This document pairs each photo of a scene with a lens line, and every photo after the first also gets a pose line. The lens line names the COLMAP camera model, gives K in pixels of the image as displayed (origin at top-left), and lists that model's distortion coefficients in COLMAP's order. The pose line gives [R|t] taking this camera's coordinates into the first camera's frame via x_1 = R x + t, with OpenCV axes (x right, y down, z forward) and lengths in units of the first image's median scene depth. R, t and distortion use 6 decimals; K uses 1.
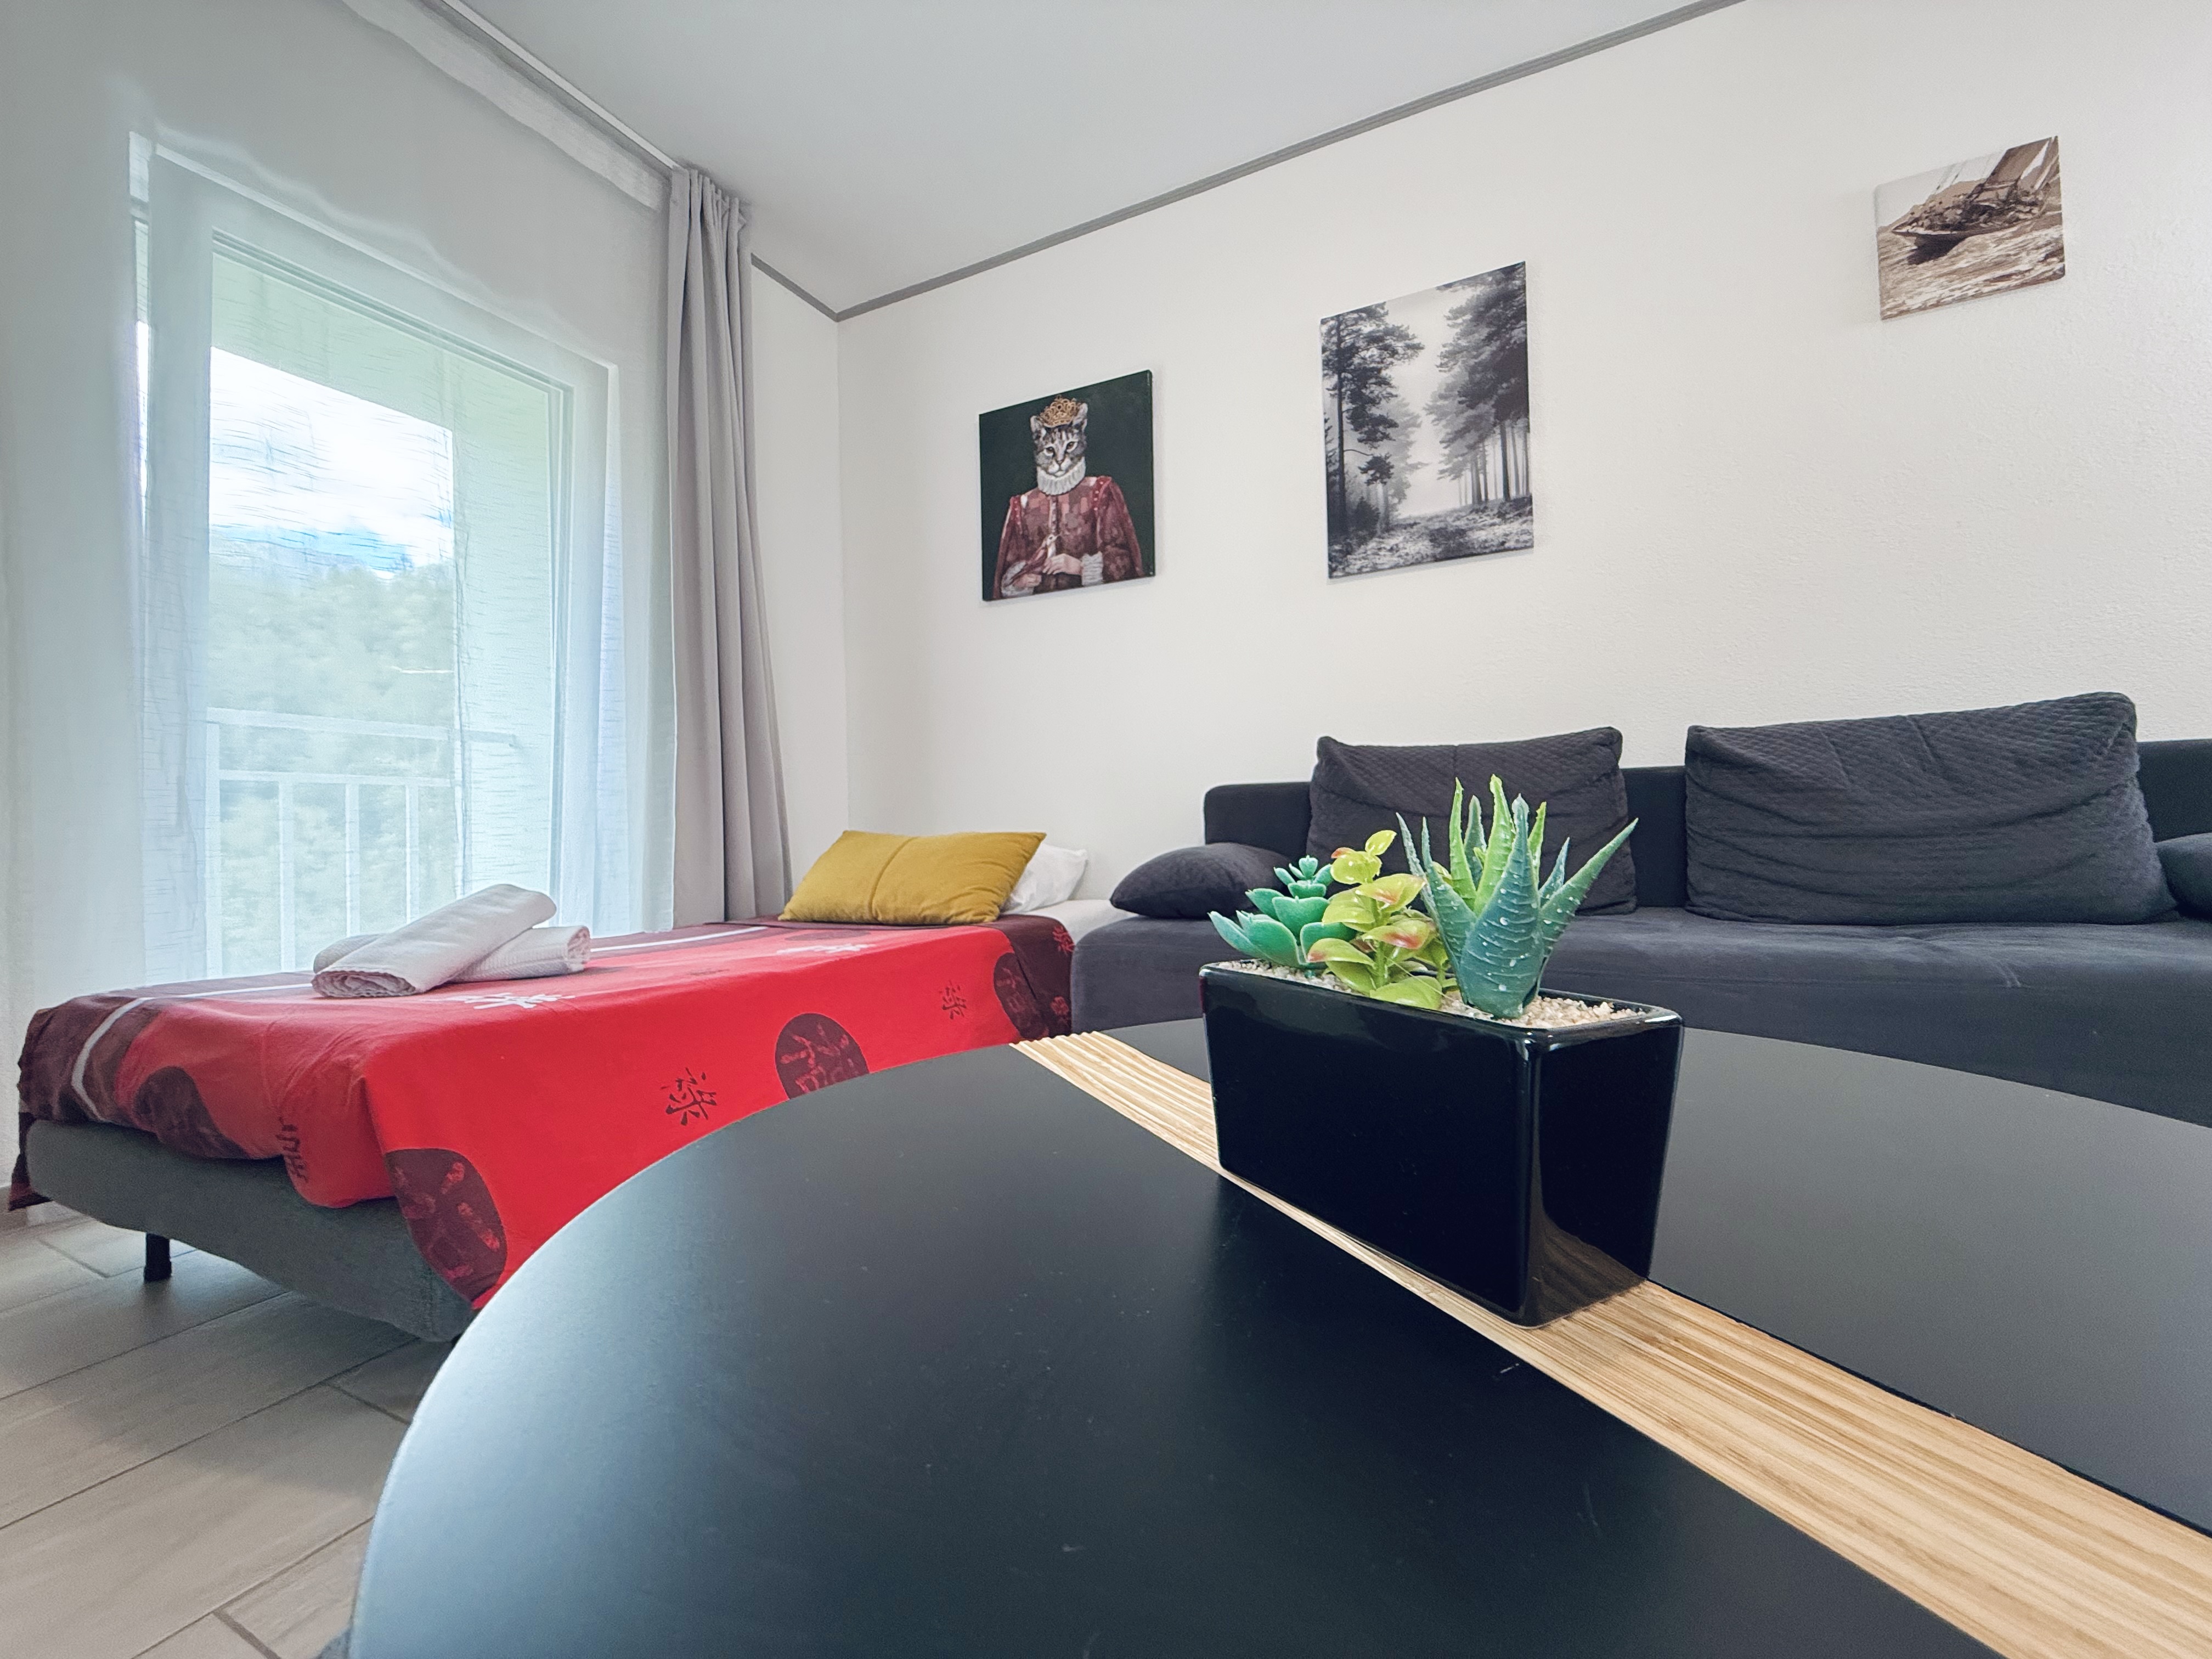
lens RADIAL K [[877.4, 0, 1105.8], [0, 877.4, 834.8], [0, 0, 1]] dist [-0.002656, 0.000491]
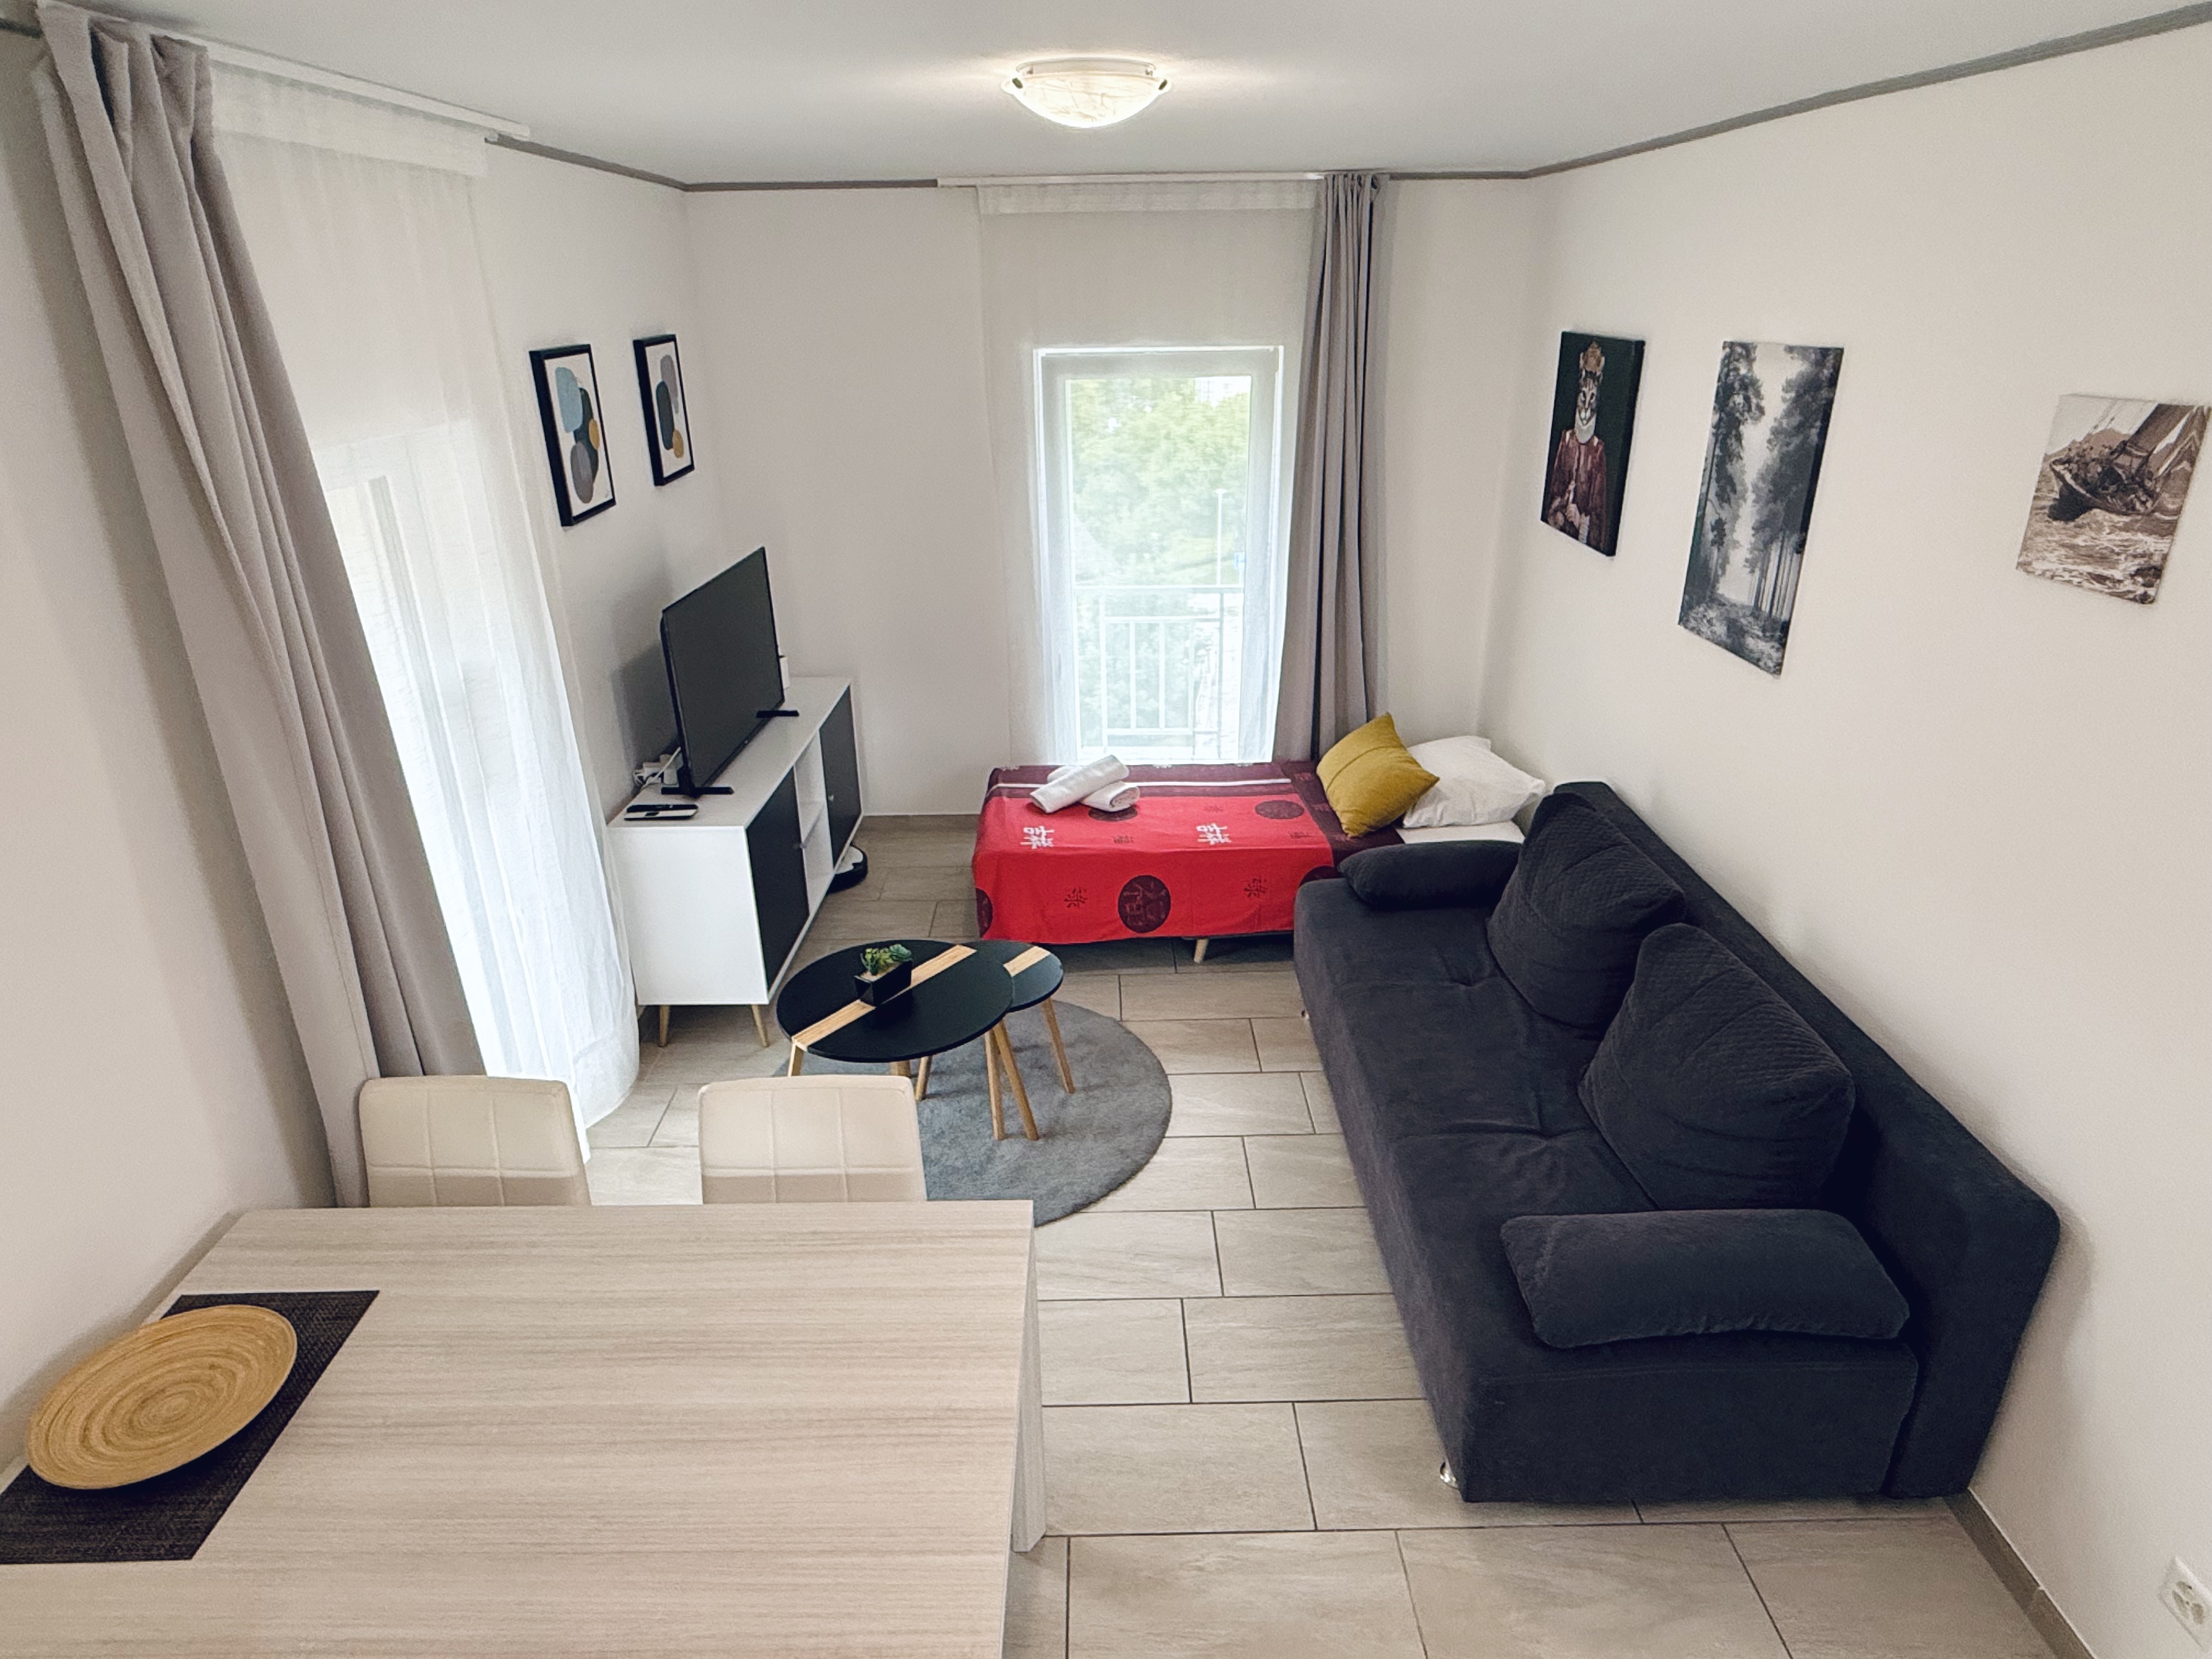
lens RADIAL K [[1279.4, 0, 1101.4], [0, 1279.4, 836.5], [0, 0, 1]] dist [-0.001836, 0.001124]
pose [[0.453730, 0.363906, -0.813450, 1.322586], [0.005869, 0.911580, 0.411080, -0.730997], [0.891120, -0.191294, 0.411476, -0.227816]]
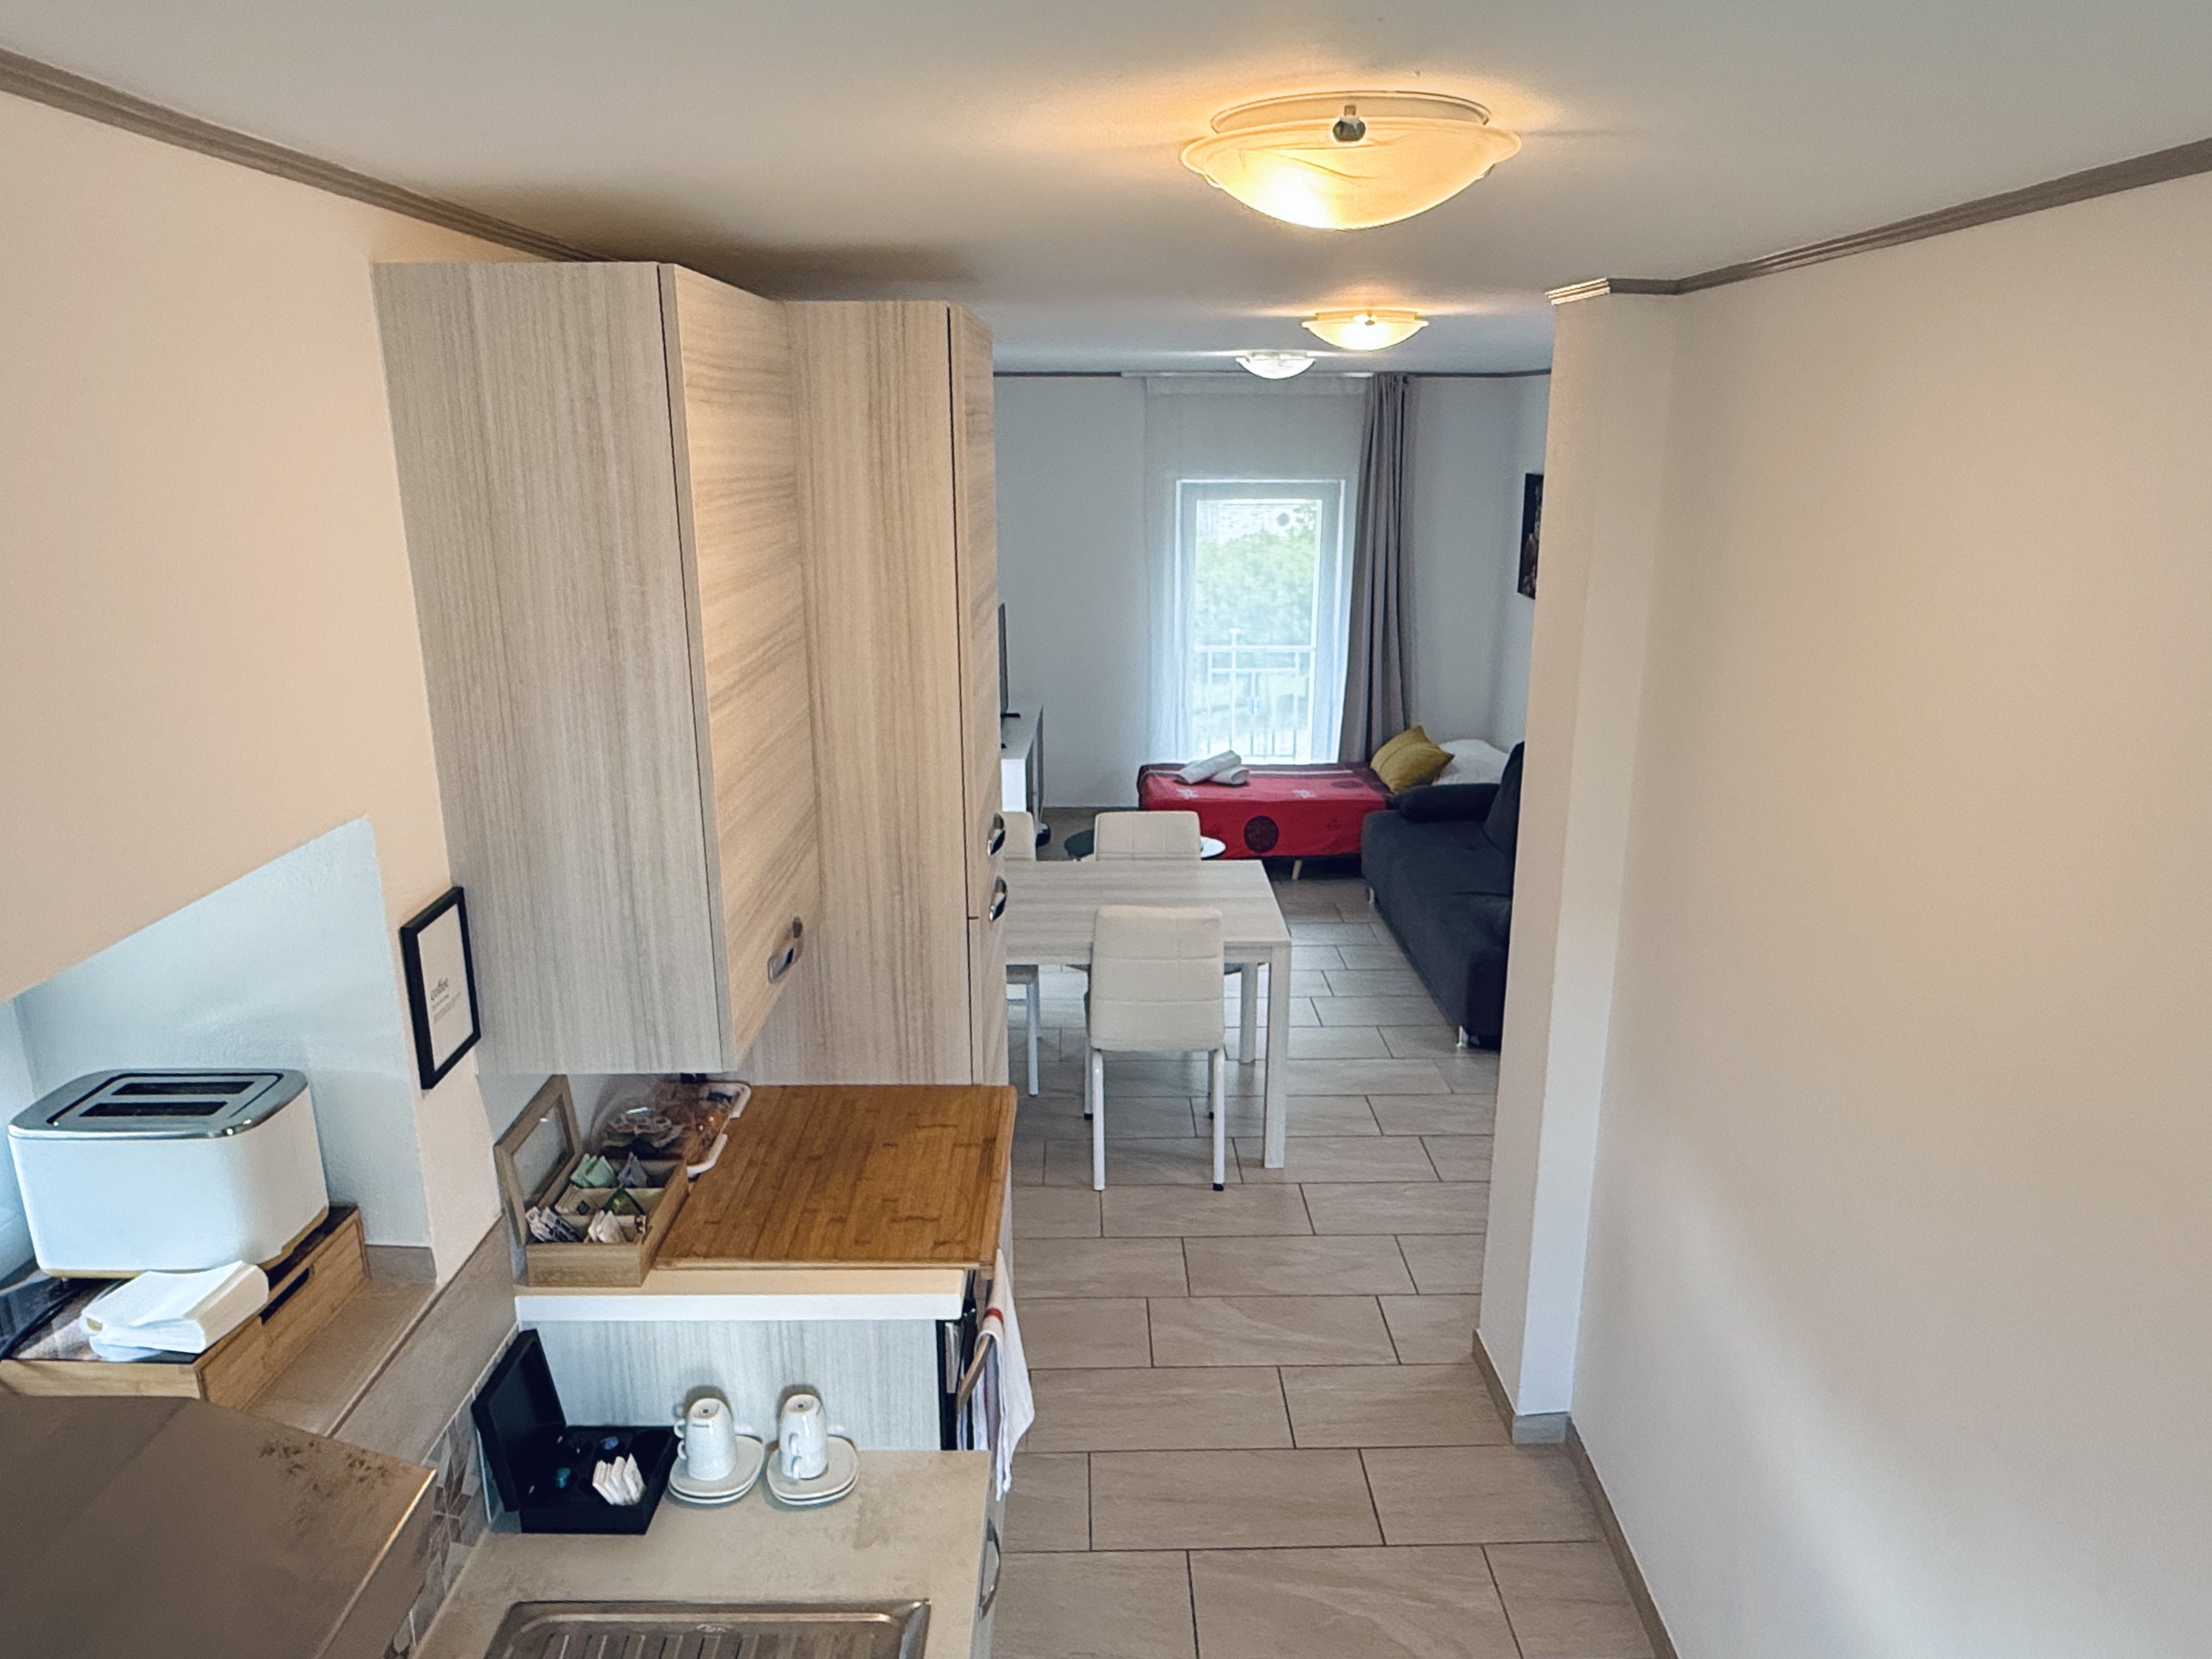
lens RADIAL K [[1475.3, 0, 1109.2], [0, 1475.3, 833.0], [0, 0, 1]] dist [0.007526, 0.000607]
pose [[0.462140, 0.257980, -0.848453, 2.518528], [-0.007131, 0.957801, 0.287344, -0.808580], [0.886778, -0.126743, 0.444478, -1.202895]]
